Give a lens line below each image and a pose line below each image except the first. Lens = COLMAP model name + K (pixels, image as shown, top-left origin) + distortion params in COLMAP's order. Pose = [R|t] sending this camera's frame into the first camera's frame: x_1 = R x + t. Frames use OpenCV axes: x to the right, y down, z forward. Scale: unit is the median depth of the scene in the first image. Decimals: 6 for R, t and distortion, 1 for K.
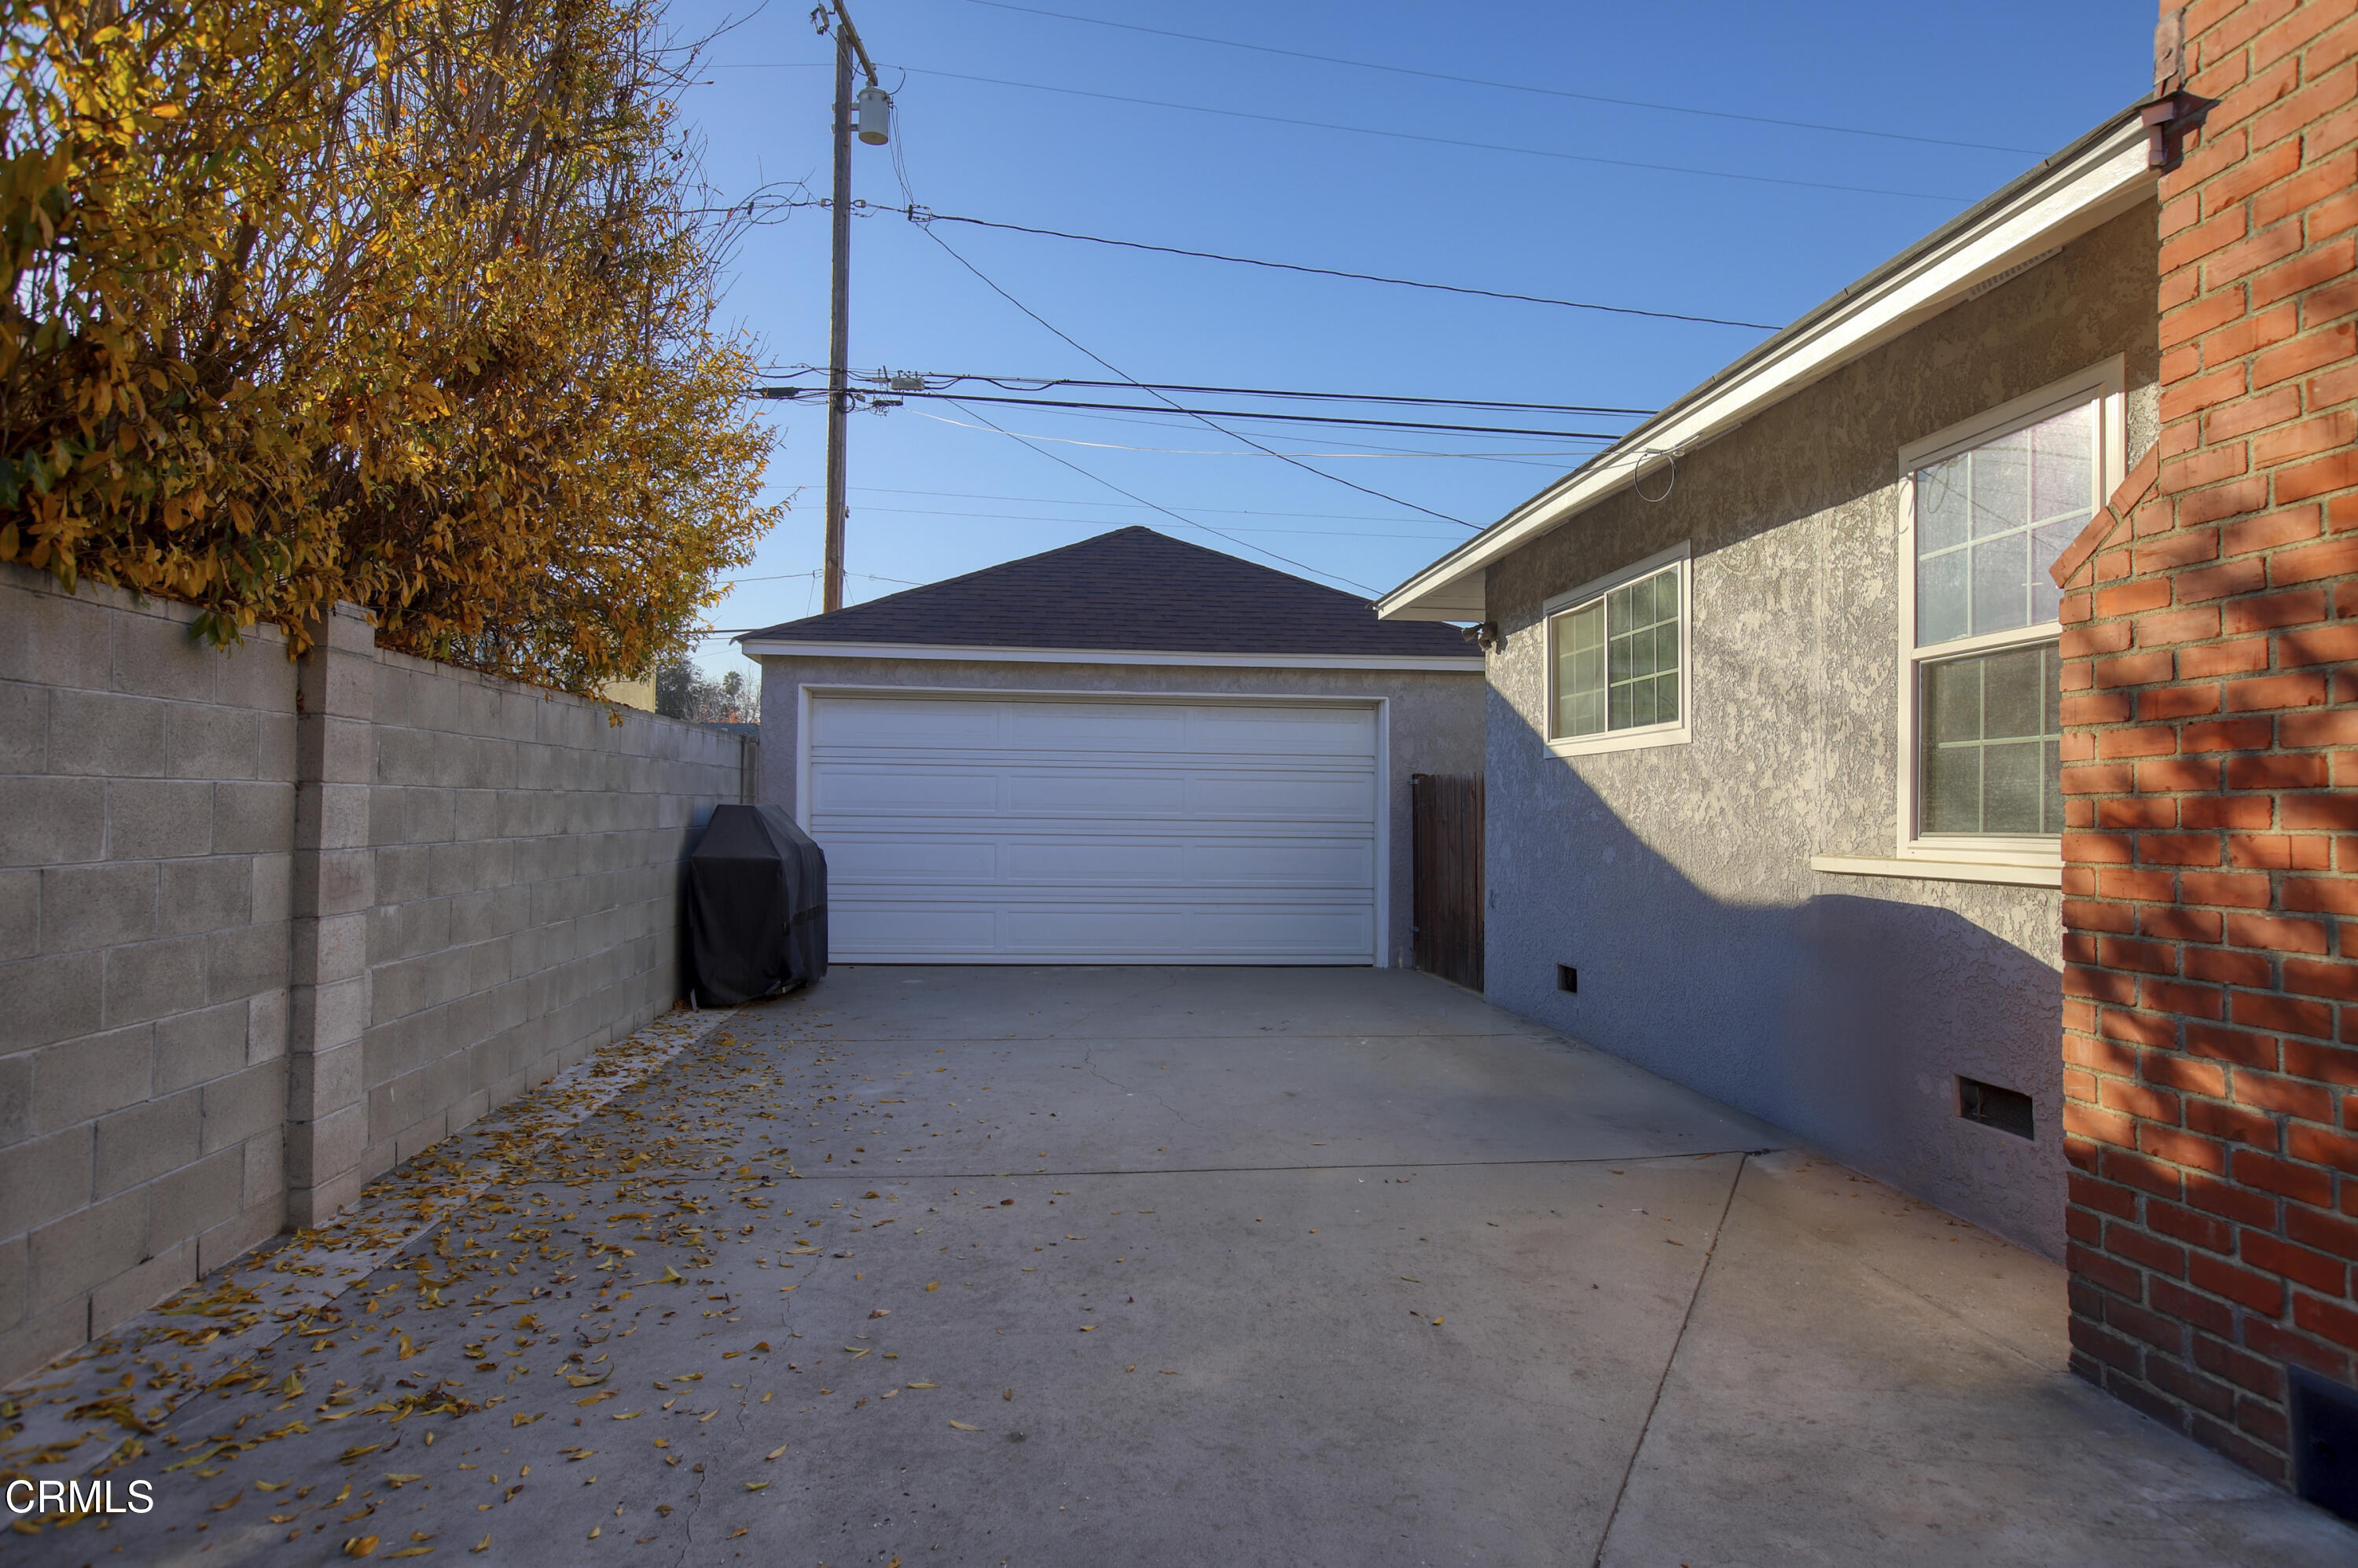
lens RADIAL K [[1558.0, 0, 1159.7], [0, 1558.0, 783.5], [0, 0, 1]] dist [0.081255, 0.003009]
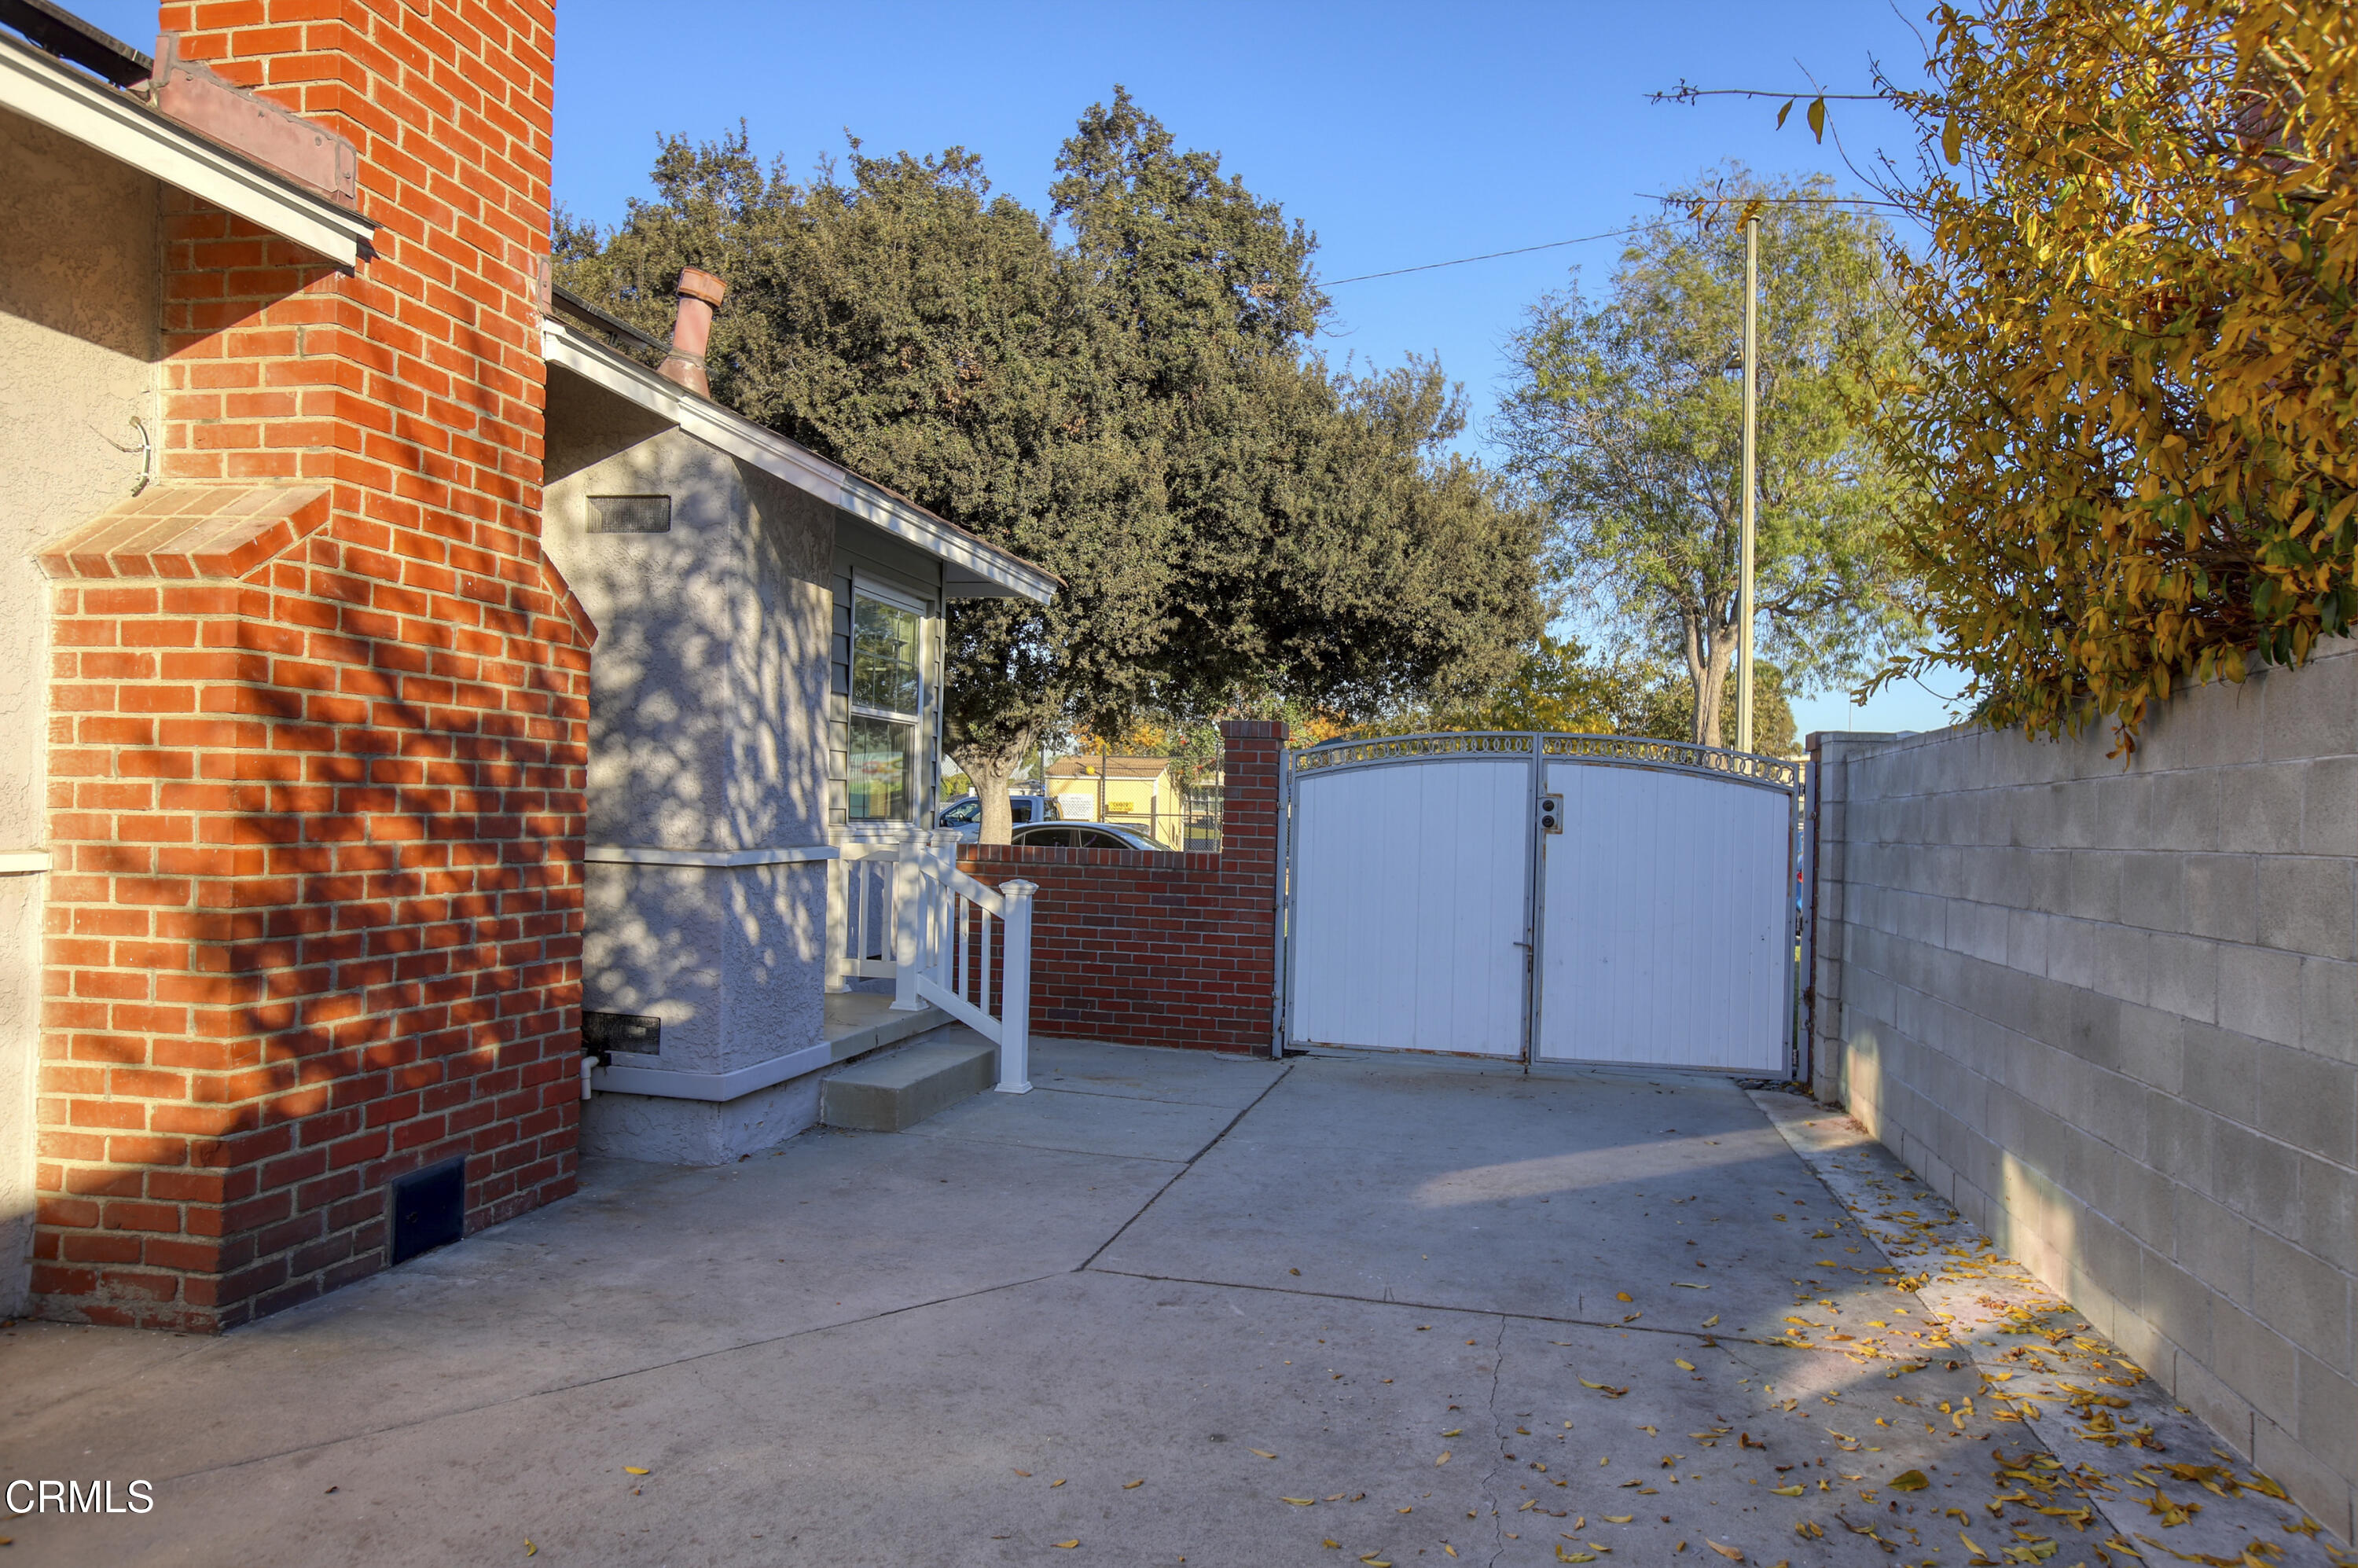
lens RADIAL K [[1629.2, 0, 1164.3], [0, 1629.2, 783.1], [0, 0, 1]] dist [-0.068130, -0.000276]
pose [[-0.955537, -0.028348, 0.293506, -0.333376], [-0.039619, 0.998685, -0.032525, 0.014932], [-0.292198, -0.042707, -0.955404, 1.909813]]
